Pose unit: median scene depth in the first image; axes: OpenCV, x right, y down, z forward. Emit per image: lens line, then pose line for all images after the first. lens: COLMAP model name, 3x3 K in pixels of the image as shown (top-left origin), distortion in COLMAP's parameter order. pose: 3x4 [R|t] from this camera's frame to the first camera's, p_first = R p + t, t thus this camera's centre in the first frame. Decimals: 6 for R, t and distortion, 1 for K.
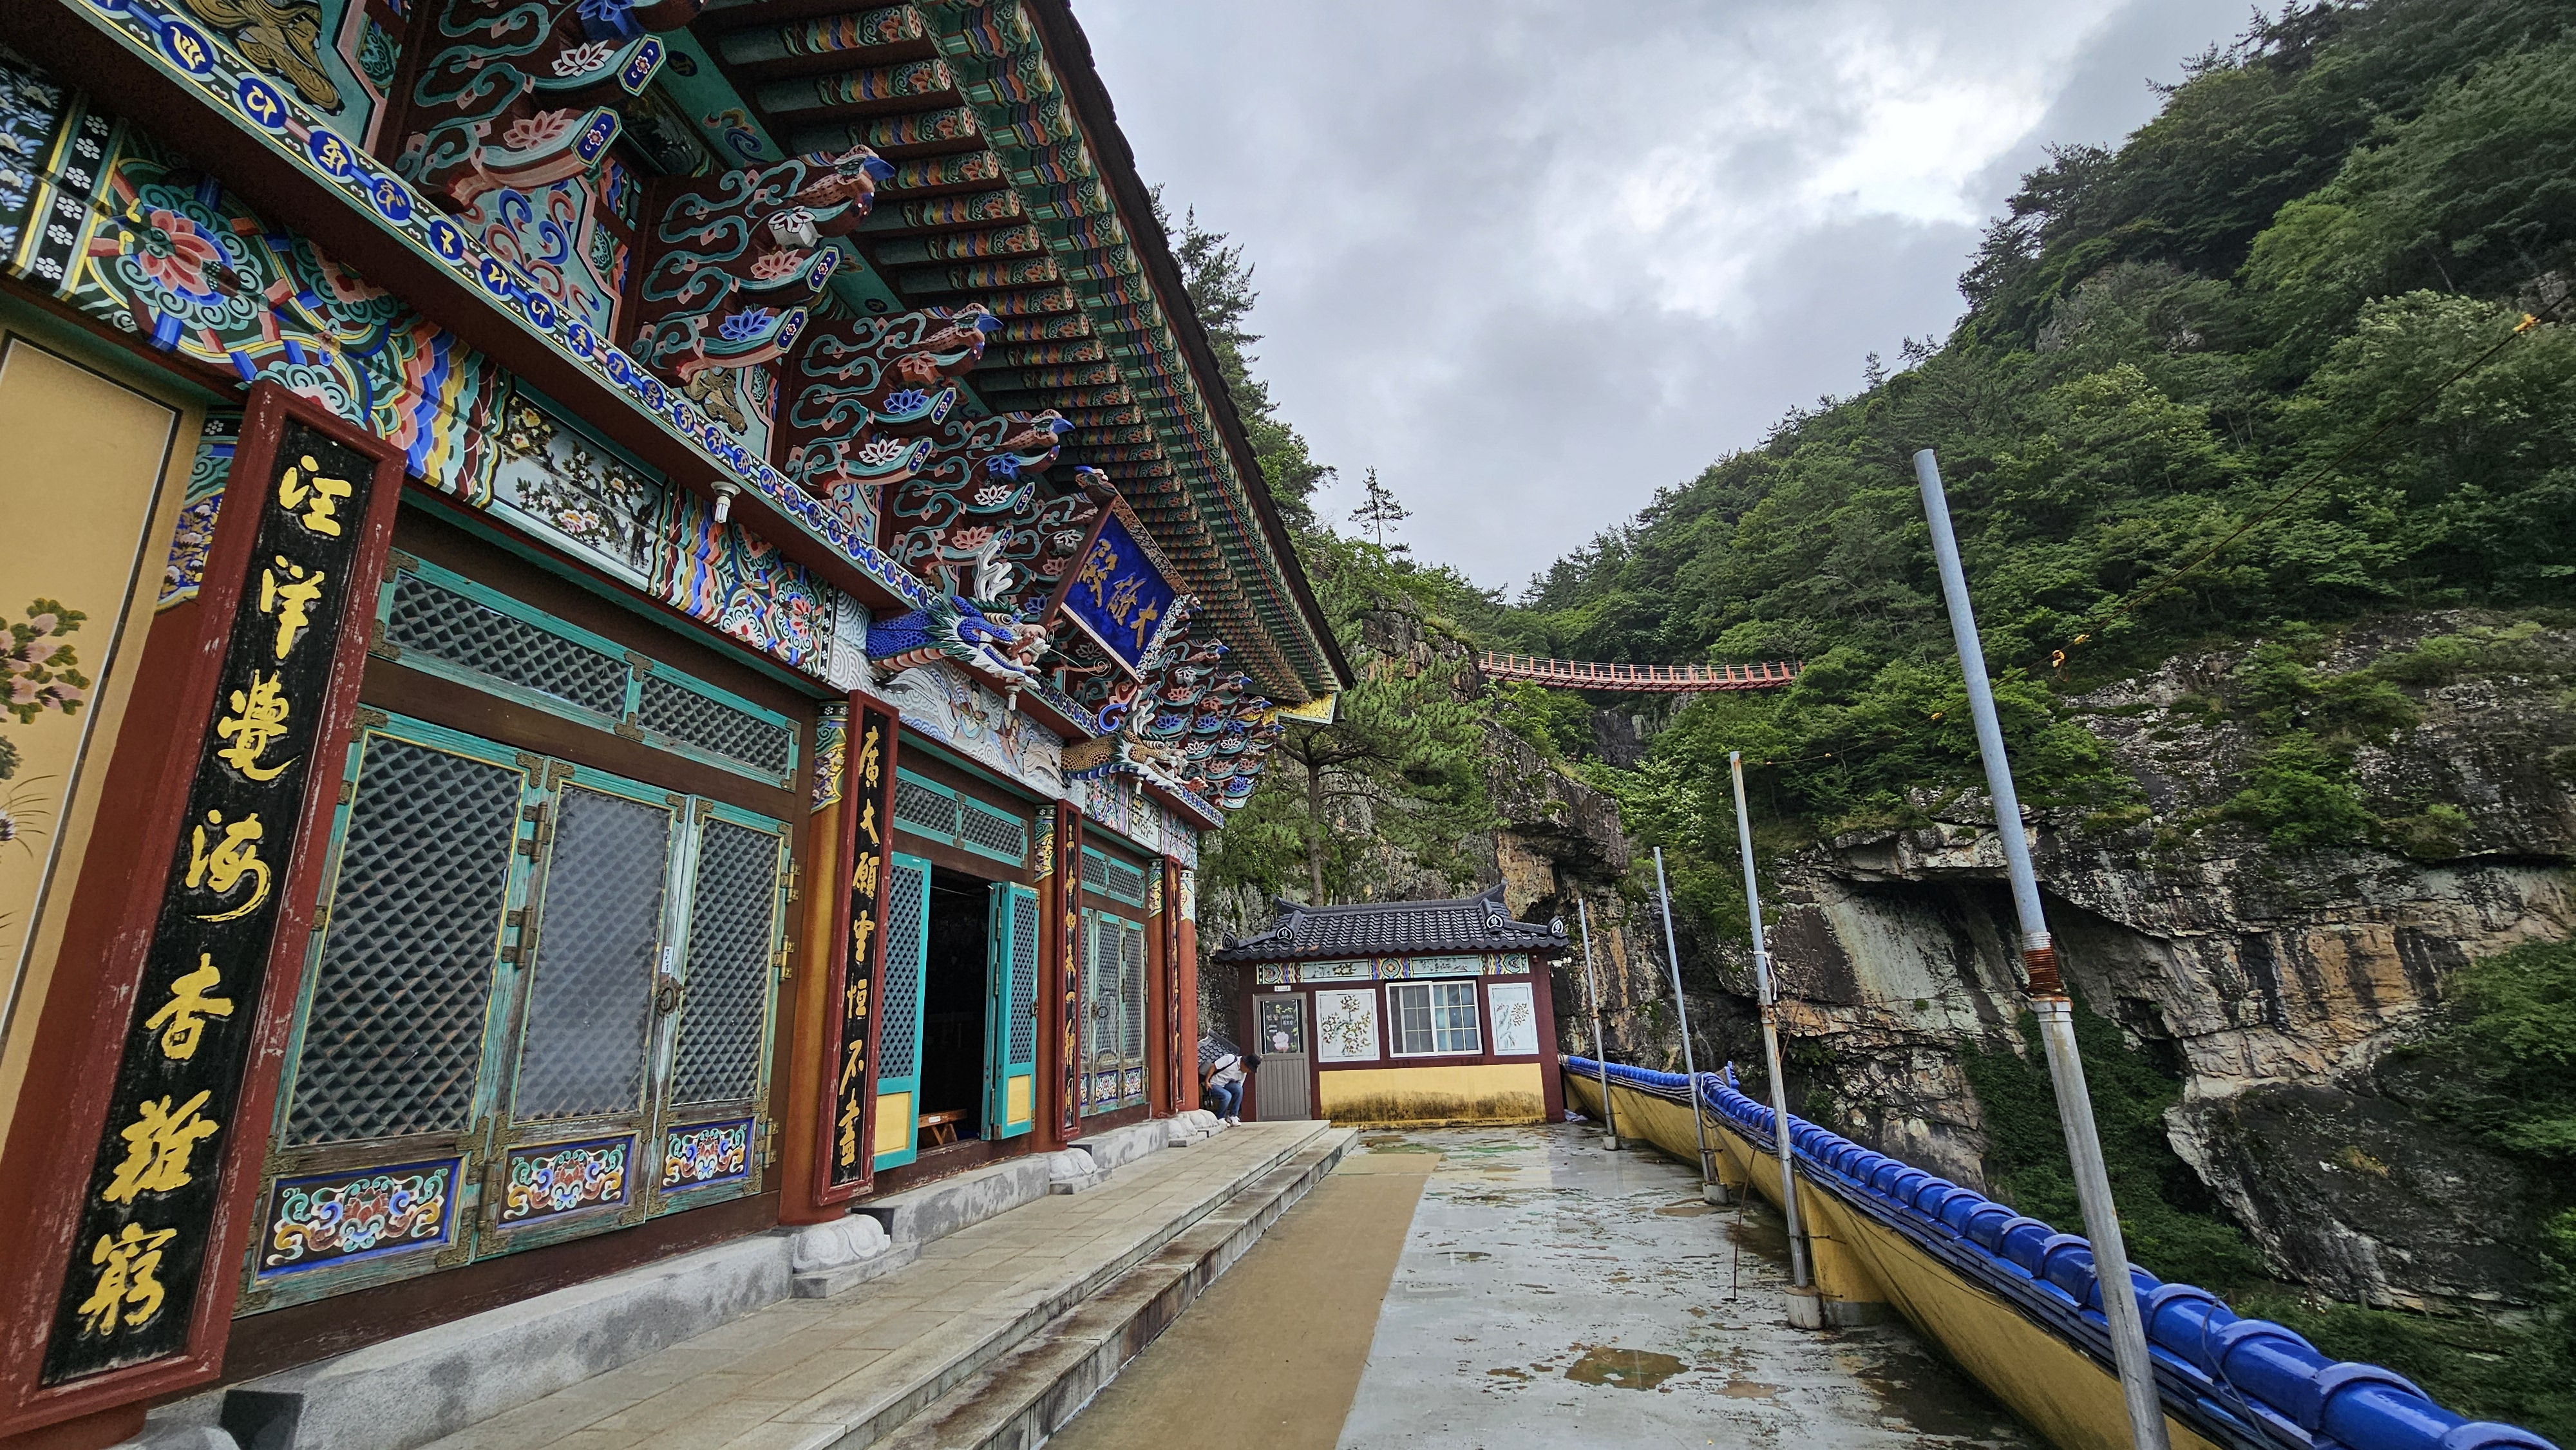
lens RADIAL K [[1052.9, 0, 1281.1], [0, 1052.9, 723.4], [0, 0, 1]] dist [-0.003732, 0.000058]
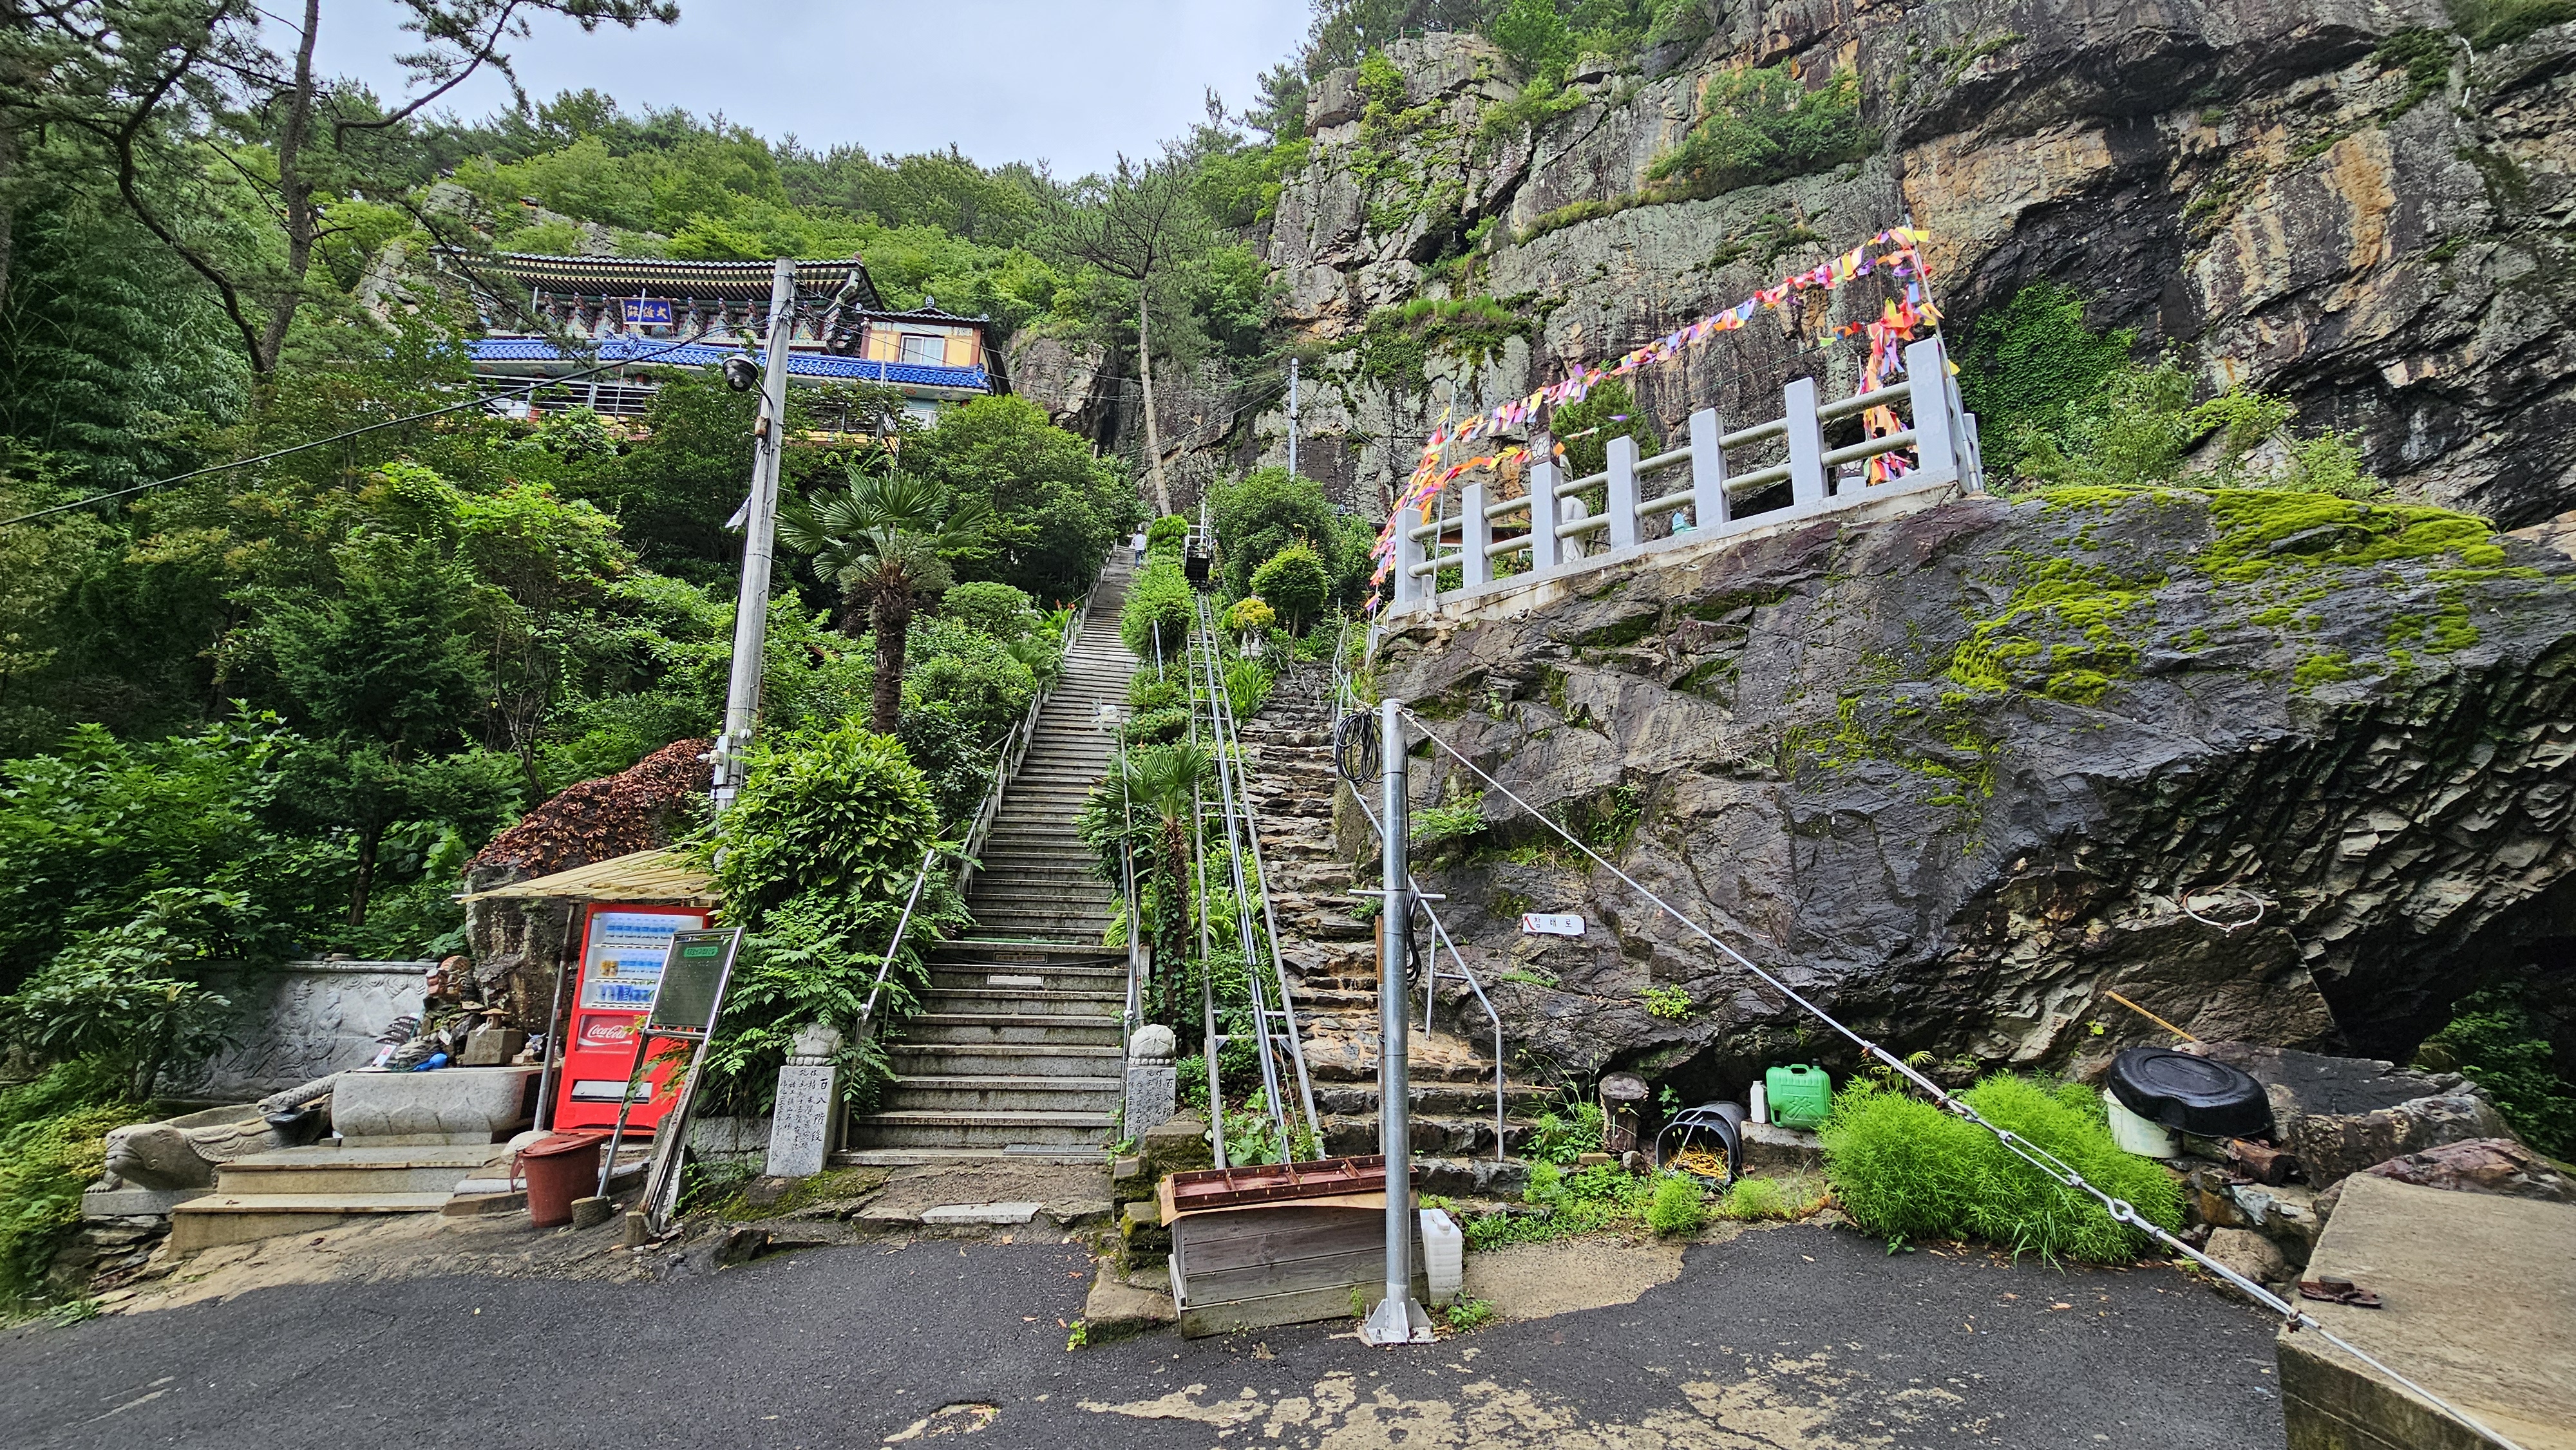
lens RADIAL K [[1052.9, 0, 1288.4], [0, 1052.9, 726.0], [0, 0, 1]] dist [-0.003732, 0.000058]
pose [[0.202465, -0.173546, -0.963789, 0.822705], [0.234890, 0.964048, -0.124248, 0.520465], [0.950702, -0.201229, 0.235950, 0.397165]]
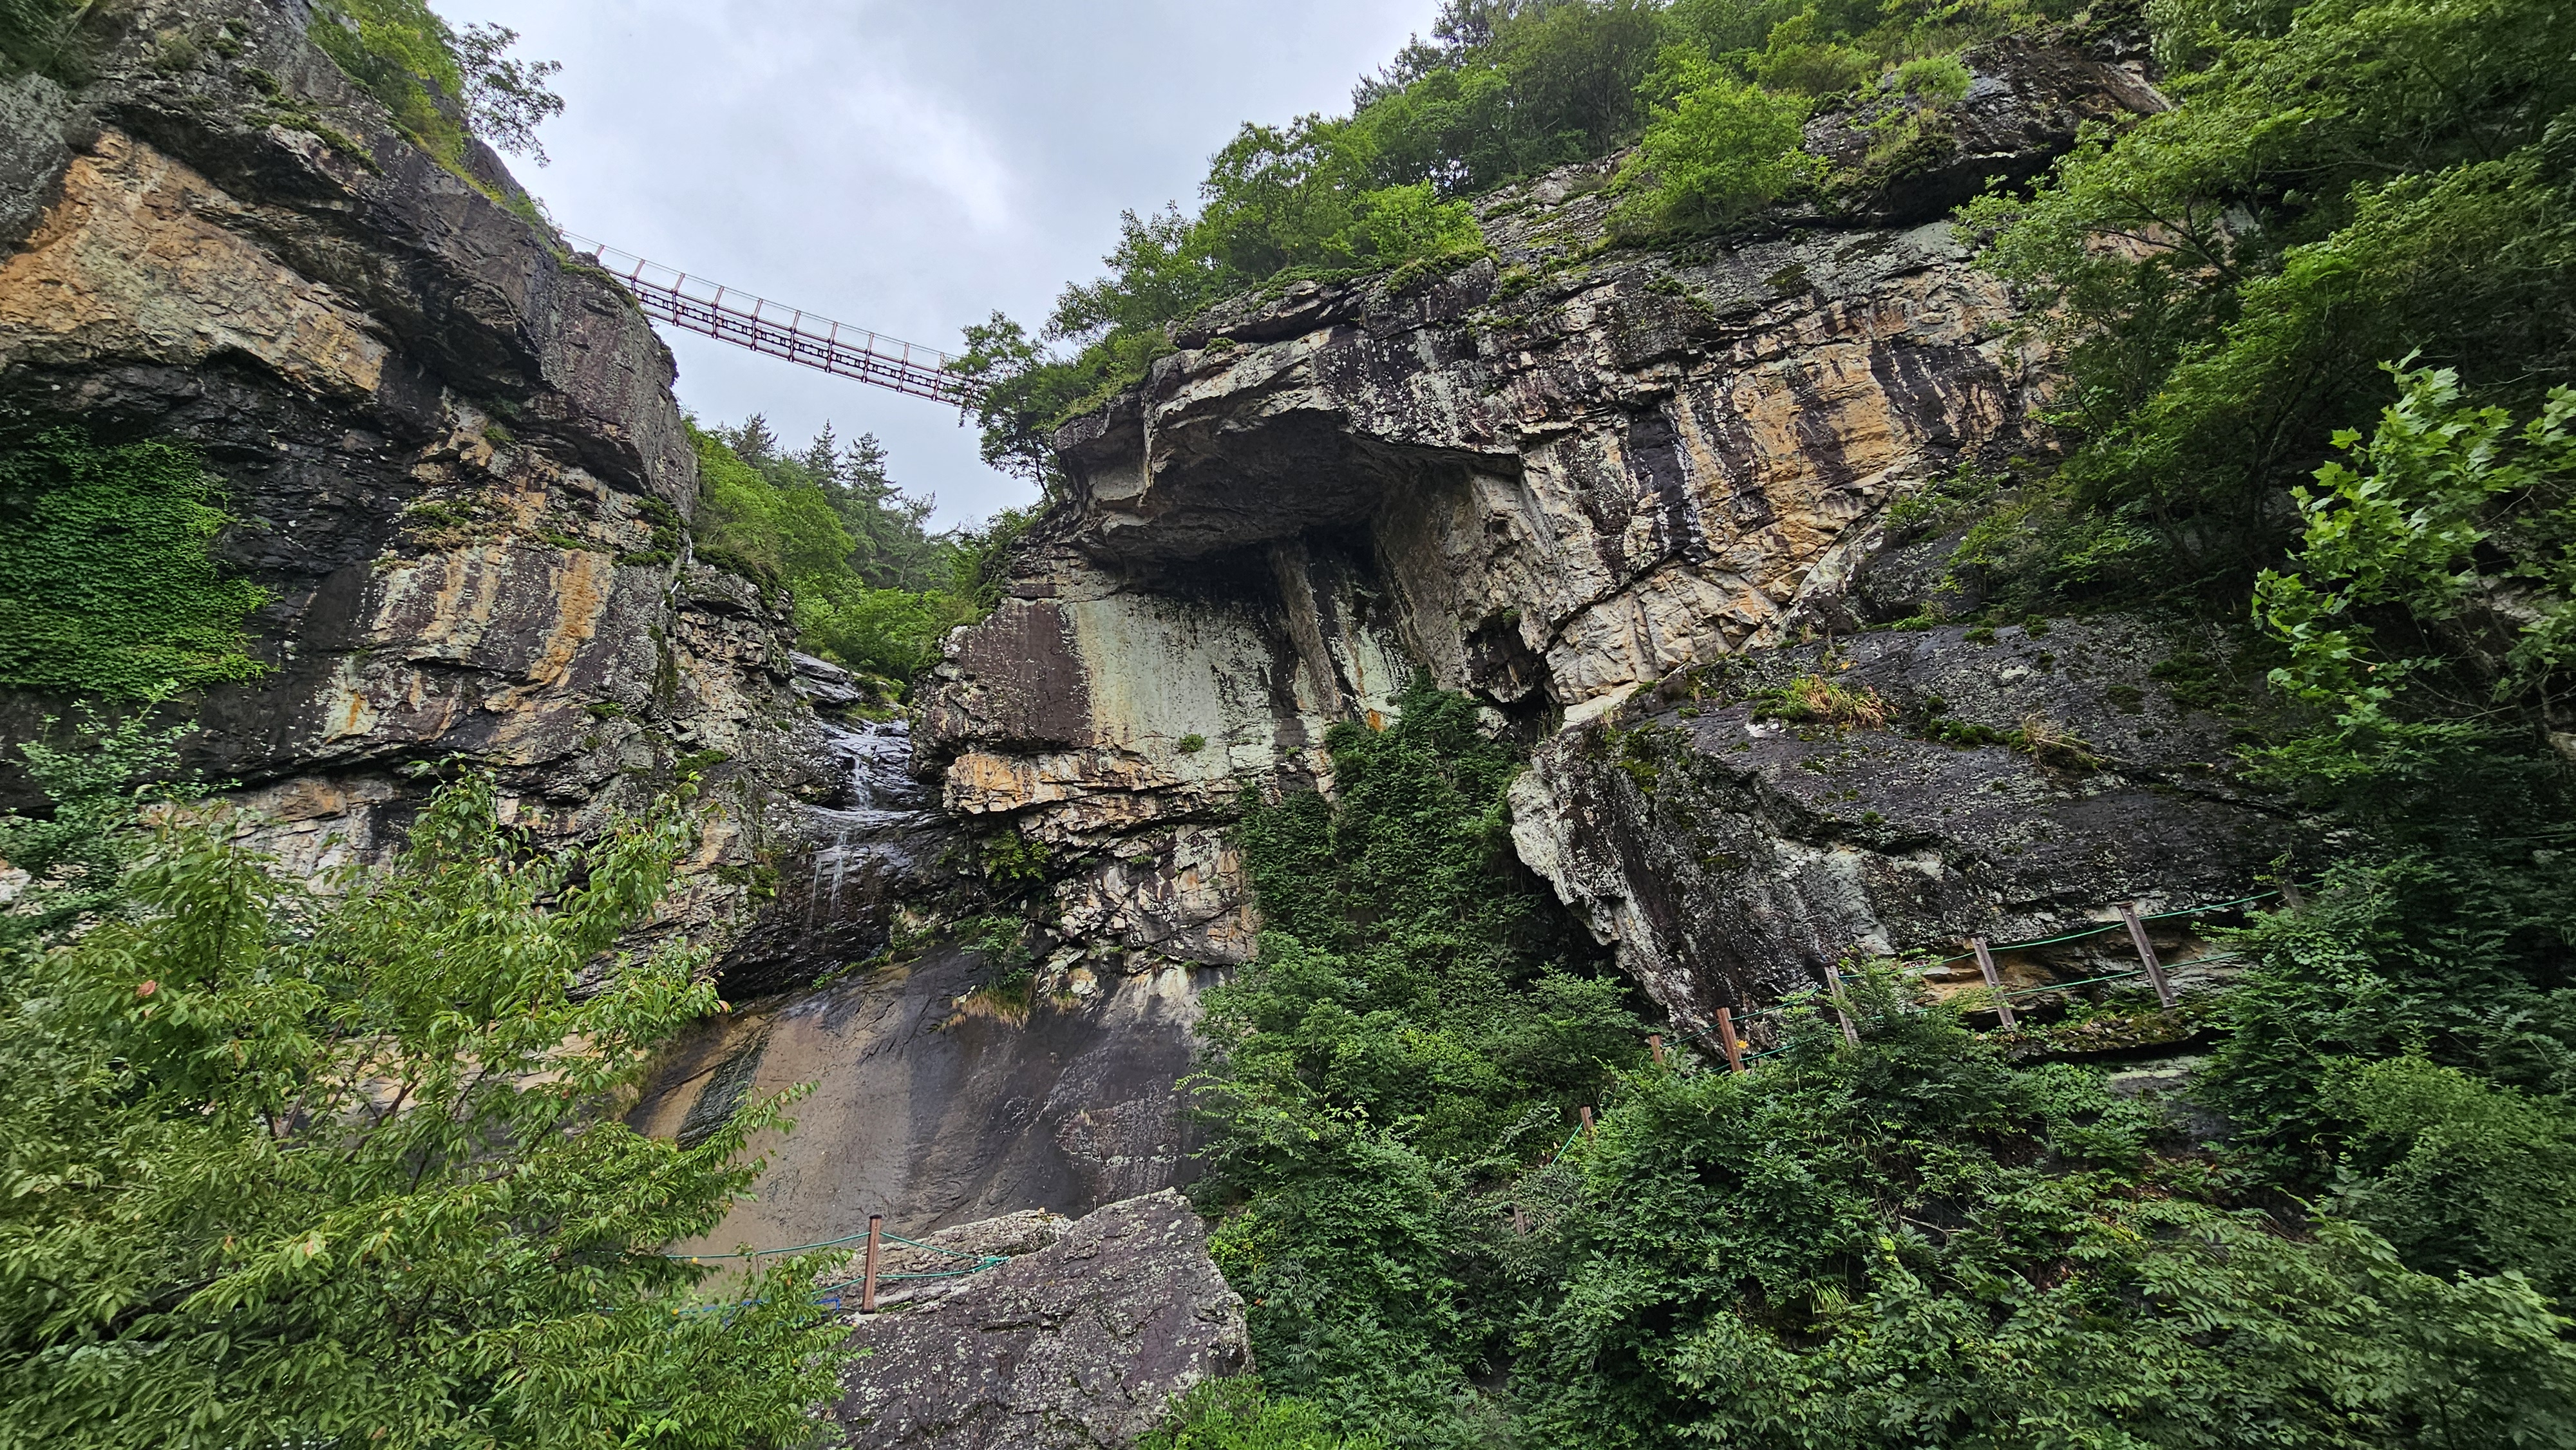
lens RADIAL K [[1052.9, 0, 1285.1], [0, 1052.9, 724.5], [0, 0, 1]] dist [-0.003732, 0.000058]
pose [[0.967641, 0.088949, 0.236134, 0.647689], [-0.037514, 0.976120, -0.213967, 0.454349], [-0.249527, 0.198185, 0.947871, 0.592513]]
